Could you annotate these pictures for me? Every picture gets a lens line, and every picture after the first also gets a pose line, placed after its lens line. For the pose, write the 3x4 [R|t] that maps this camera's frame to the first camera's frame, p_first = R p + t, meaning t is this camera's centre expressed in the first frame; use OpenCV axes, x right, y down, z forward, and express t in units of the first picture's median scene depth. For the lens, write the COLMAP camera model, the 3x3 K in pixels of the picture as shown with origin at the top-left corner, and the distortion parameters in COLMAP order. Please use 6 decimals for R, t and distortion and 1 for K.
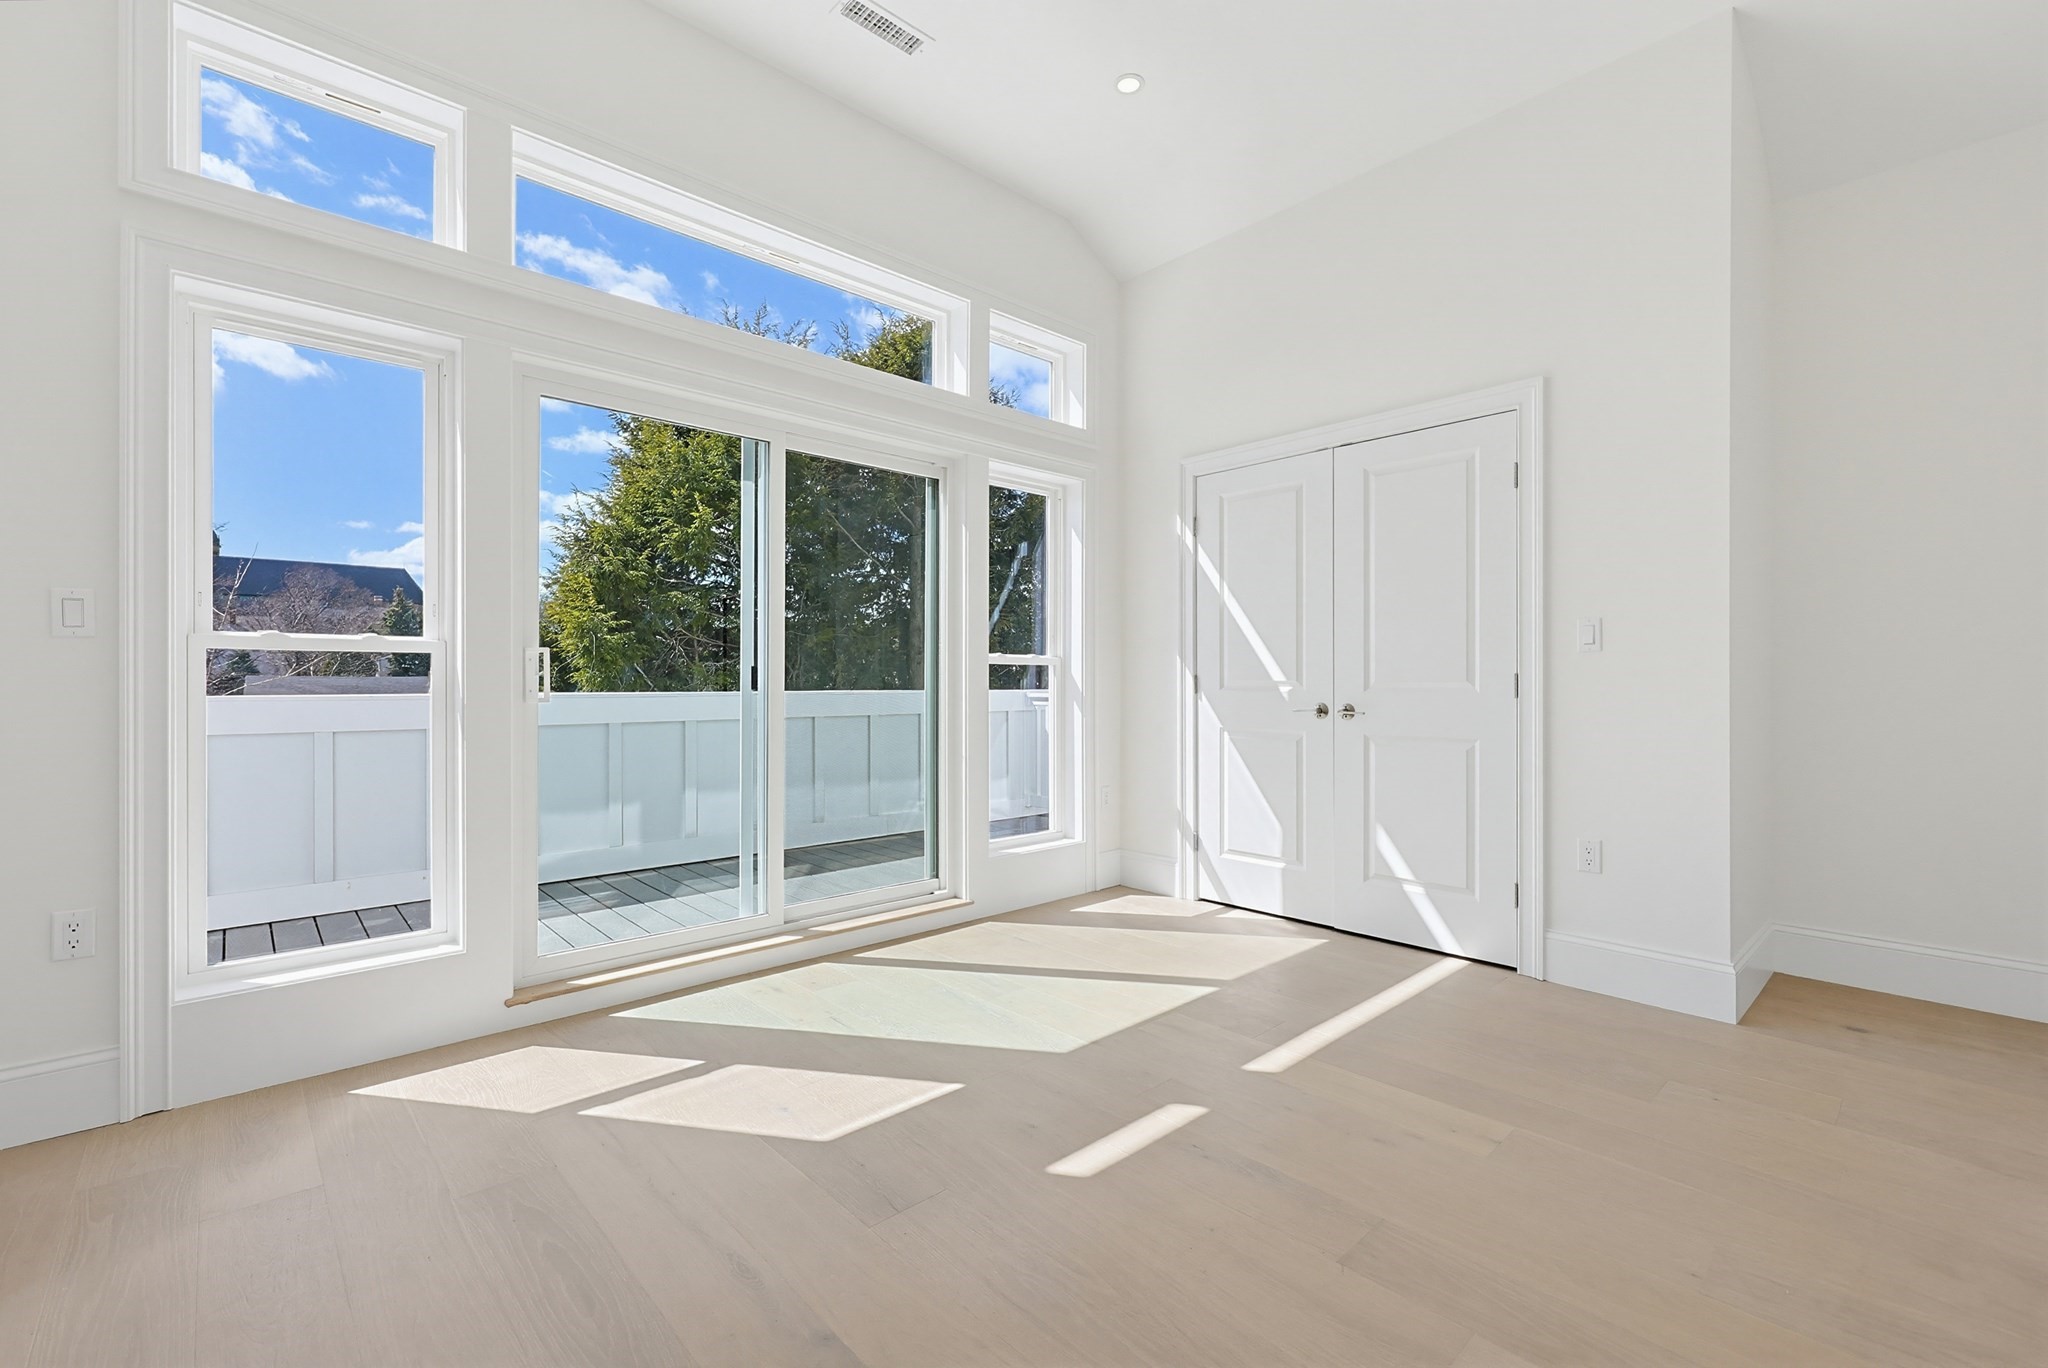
lens RADIAL K [[873.8, 0, 1025.6], [0, 873.8, 698.6], [0, 0, 1]] dist [0.000701, 0.000246]
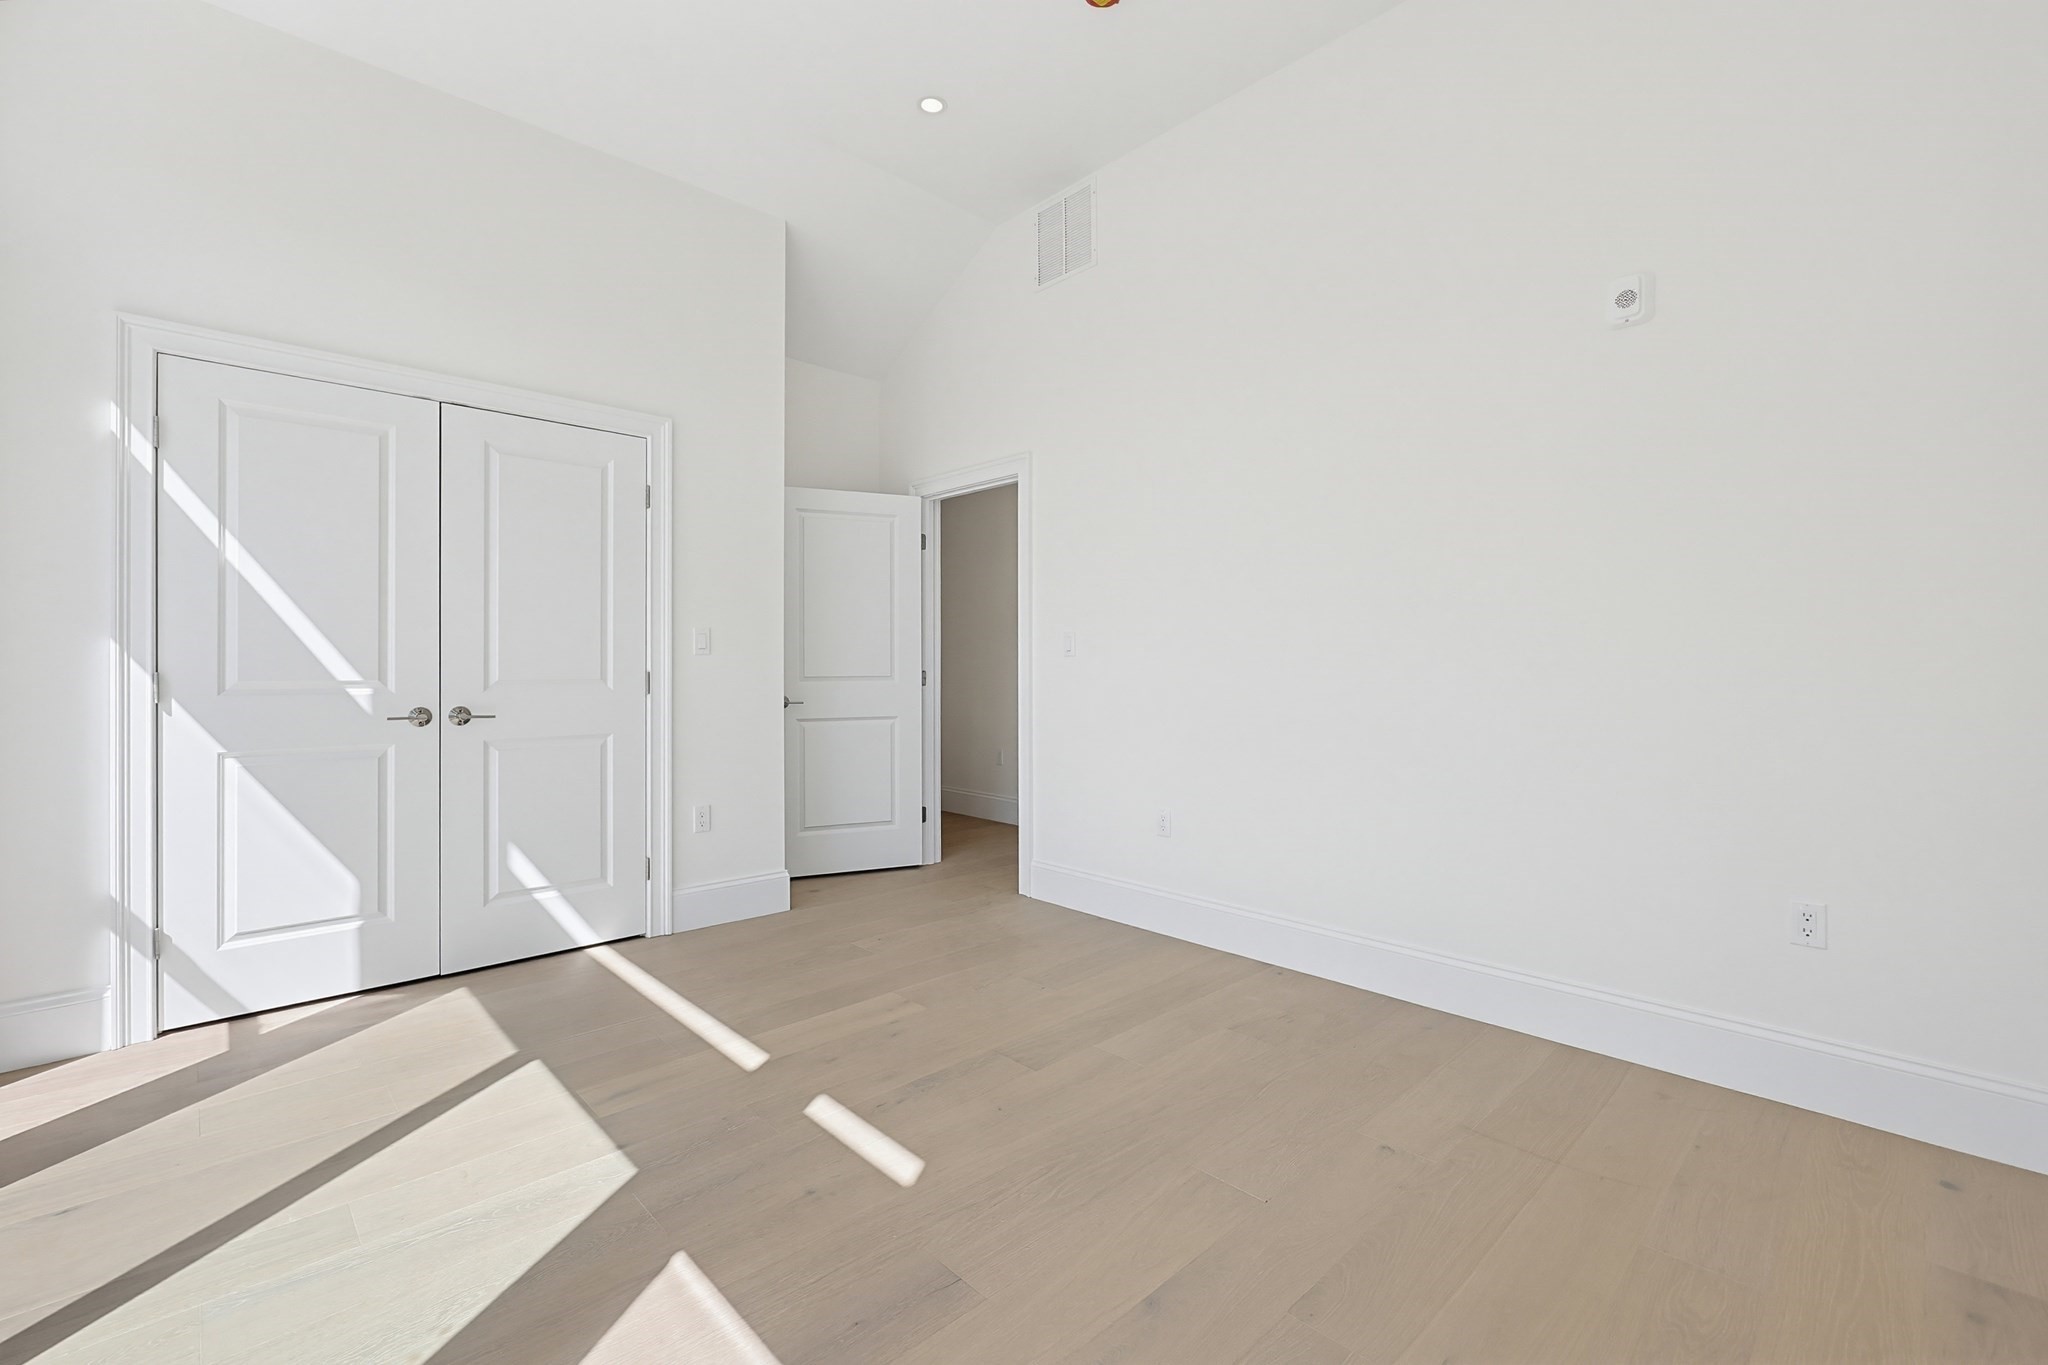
lens RADIAL K [[869.0, 0, 1034.3], [0, 869.0, 684.0], [0, 0, 1]] dist [-0.003294, 0.000685]
pose [[-0.021483, -0.011347, 0.999705, -0.464832], [0.021211, 0.999705, 0.011803, -0.013549], [-0.999544, 0.021458, -0.021236, 0.425079]]
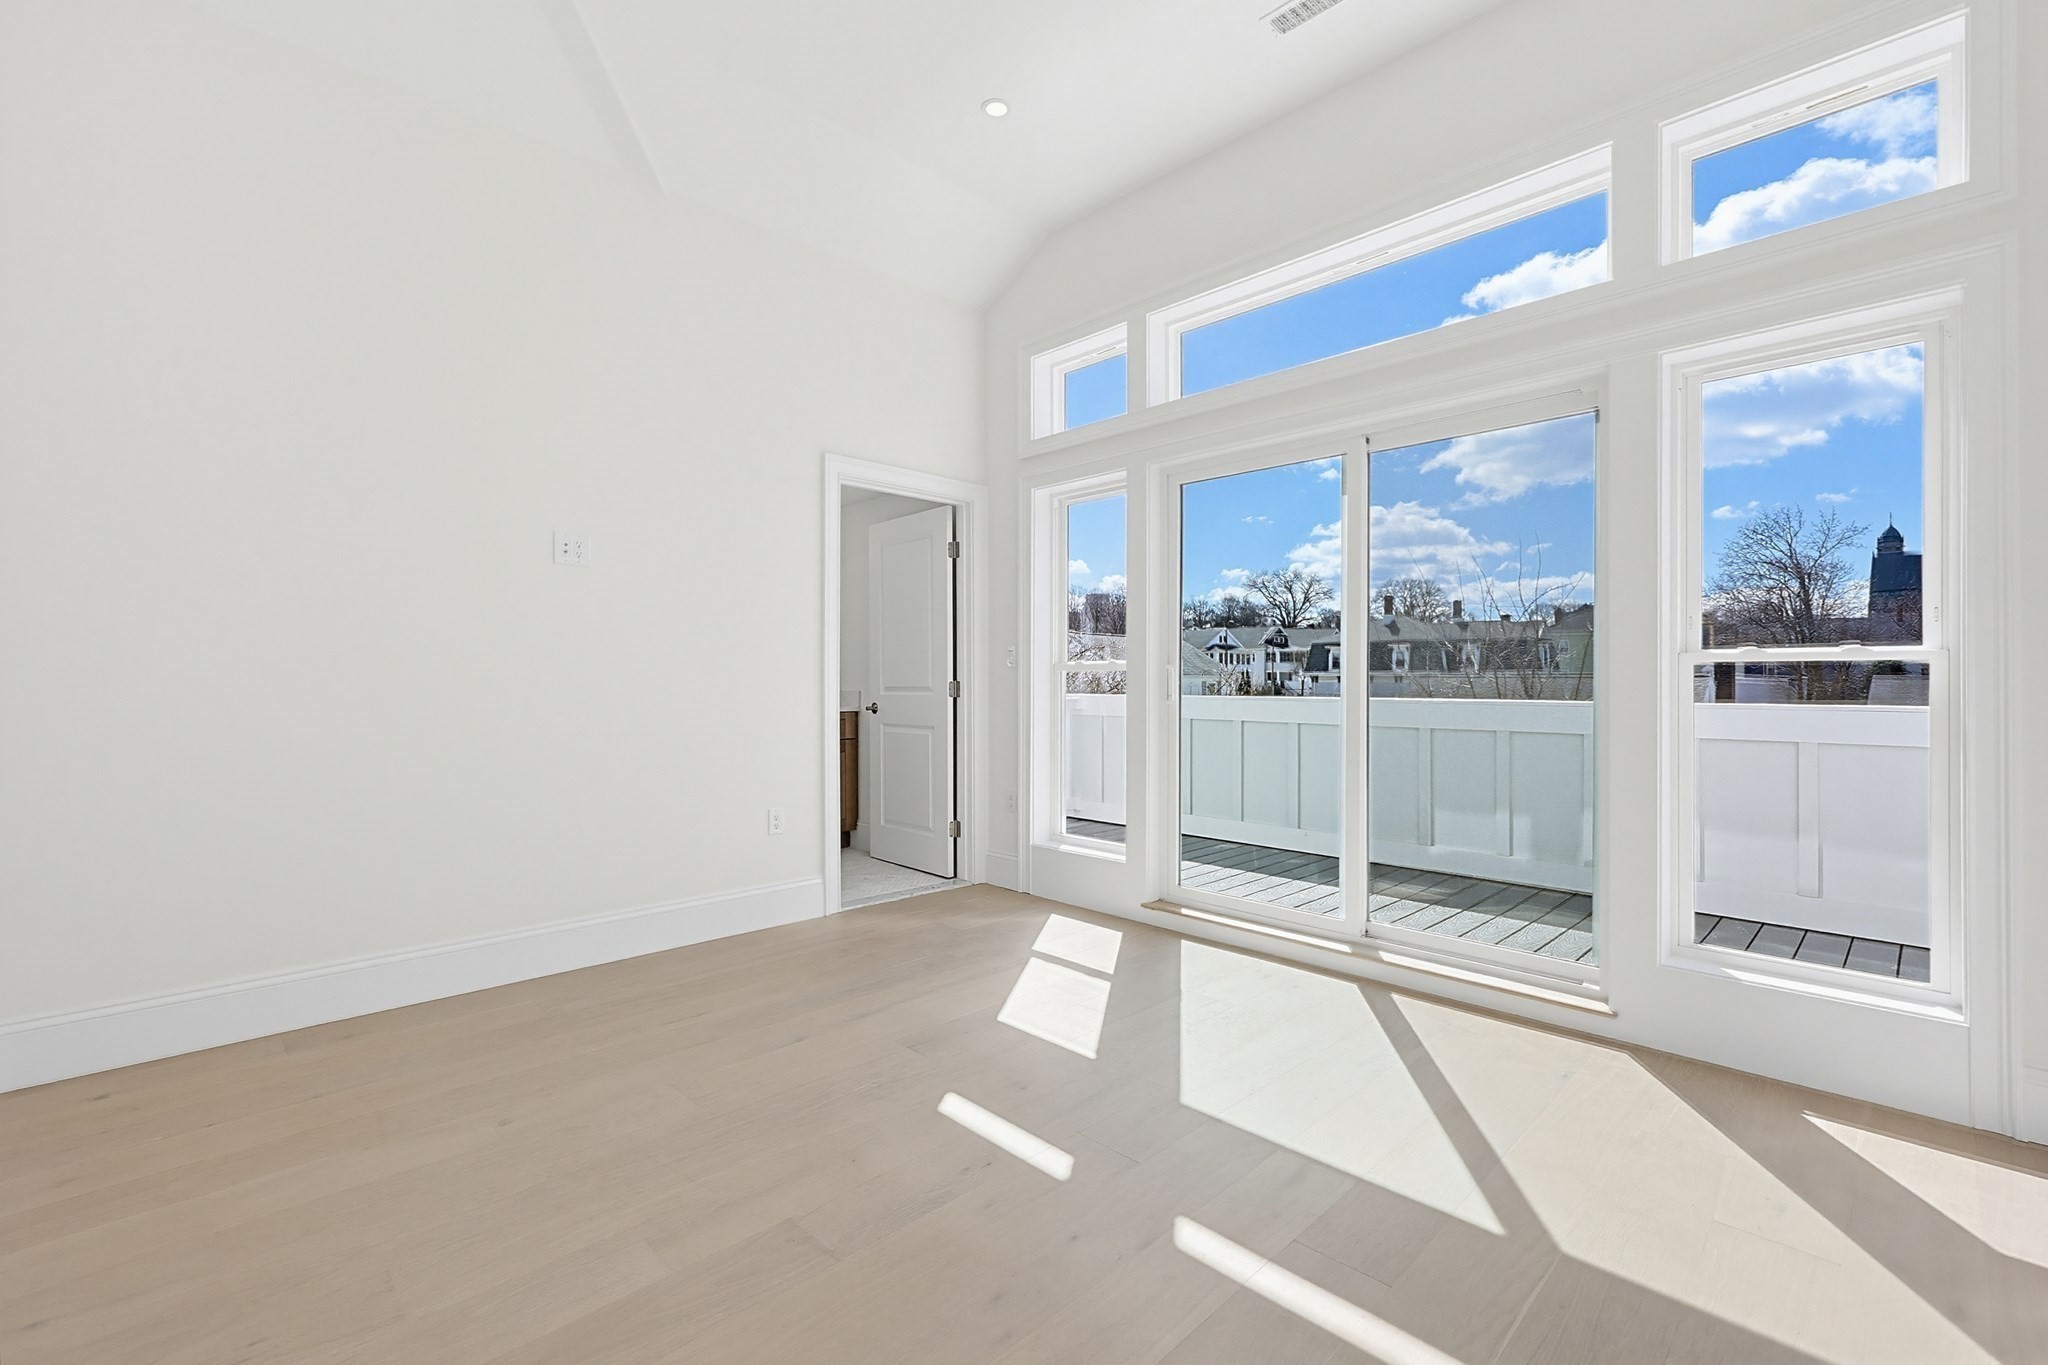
lens RADIAL K [[830.4, 0, 1033.9], [0, 830.4, 681.1], [0, 0, 1]] dist [-0.000359, 0.000110]
pose [[0.038401, -0.008032, -0.999230, 0.559386], [-0.024926, 0.999649, -0.008993, -0.008097], [0.998951, 0.025252, 0.038187, 0.519635]]
